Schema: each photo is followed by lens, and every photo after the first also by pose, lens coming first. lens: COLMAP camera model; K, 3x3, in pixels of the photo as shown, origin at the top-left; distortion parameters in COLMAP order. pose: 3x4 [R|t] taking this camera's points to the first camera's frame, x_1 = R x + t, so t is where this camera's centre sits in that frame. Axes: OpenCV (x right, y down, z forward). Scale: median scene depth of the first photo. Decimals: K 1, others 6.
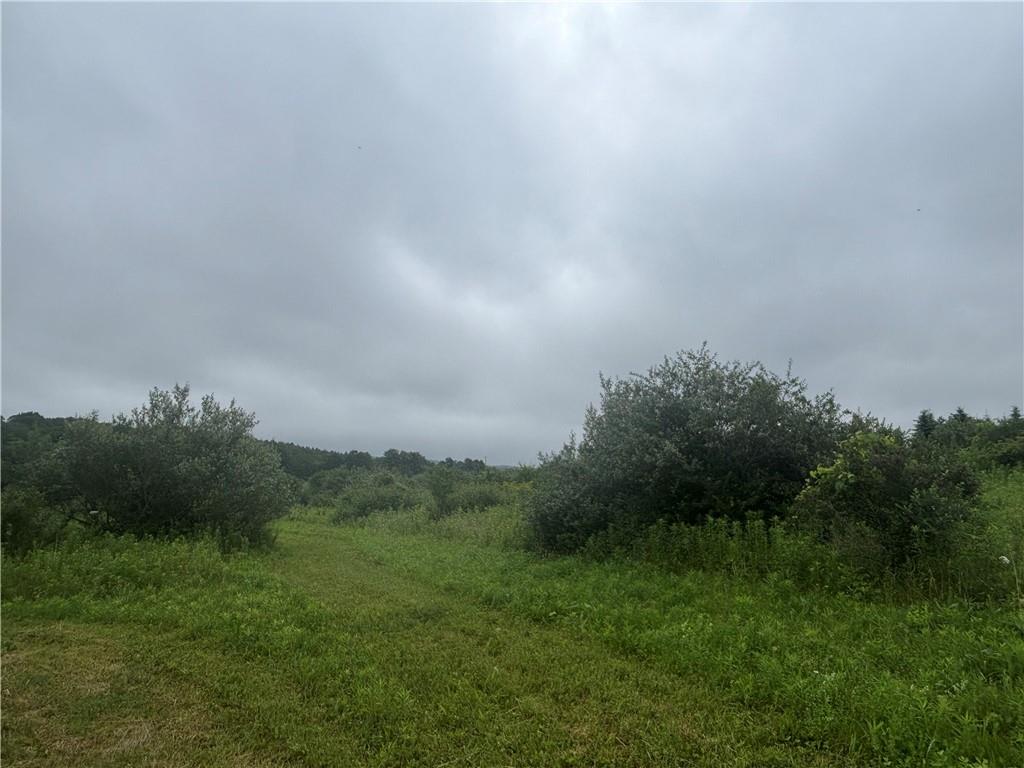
lens RADIAL K [[659.8, 0, 510.5], [0, 659.8, 383.5], [0, 0, 1]] dist [0.021019, -0.027720]
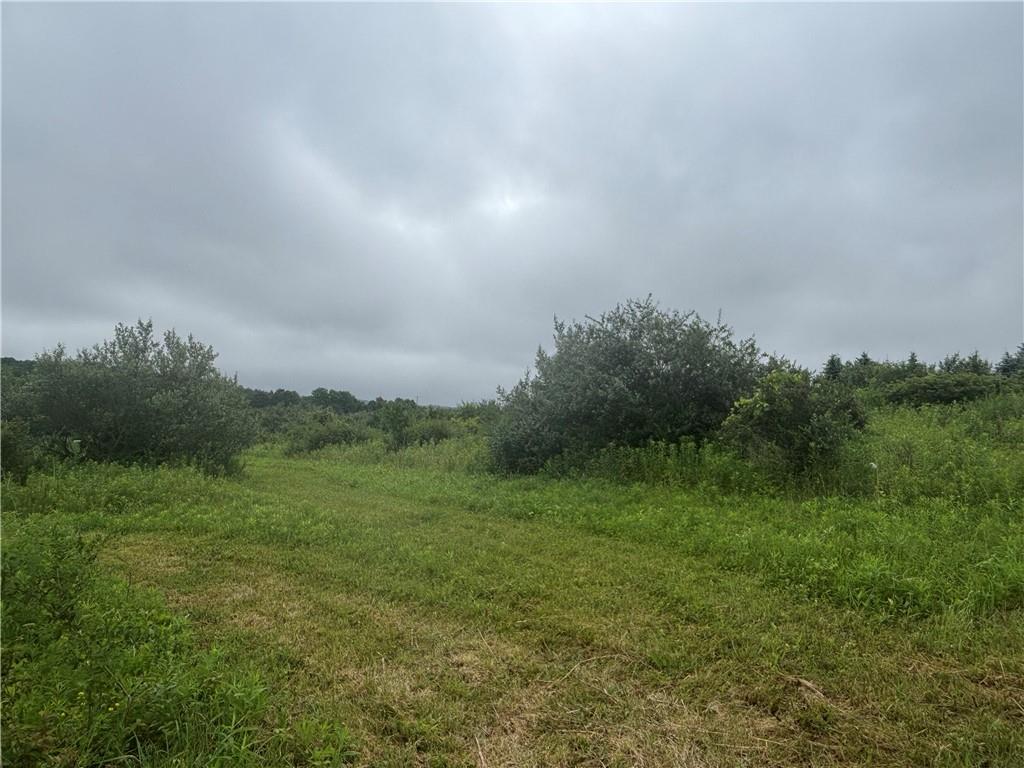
lens RADIAL K [[659.8, 0, 505.7], [0, 659.8, 384.9], [0, 0, 1]] dist [0.021019, -0.027720]
pose [[0.995101, 0.007445, 0.098583, -0.067355], [-0.016521, 0.995661, 0.091572, -0.003413], [-0.097473, -0.092752, 0.990907, -0.126868]]
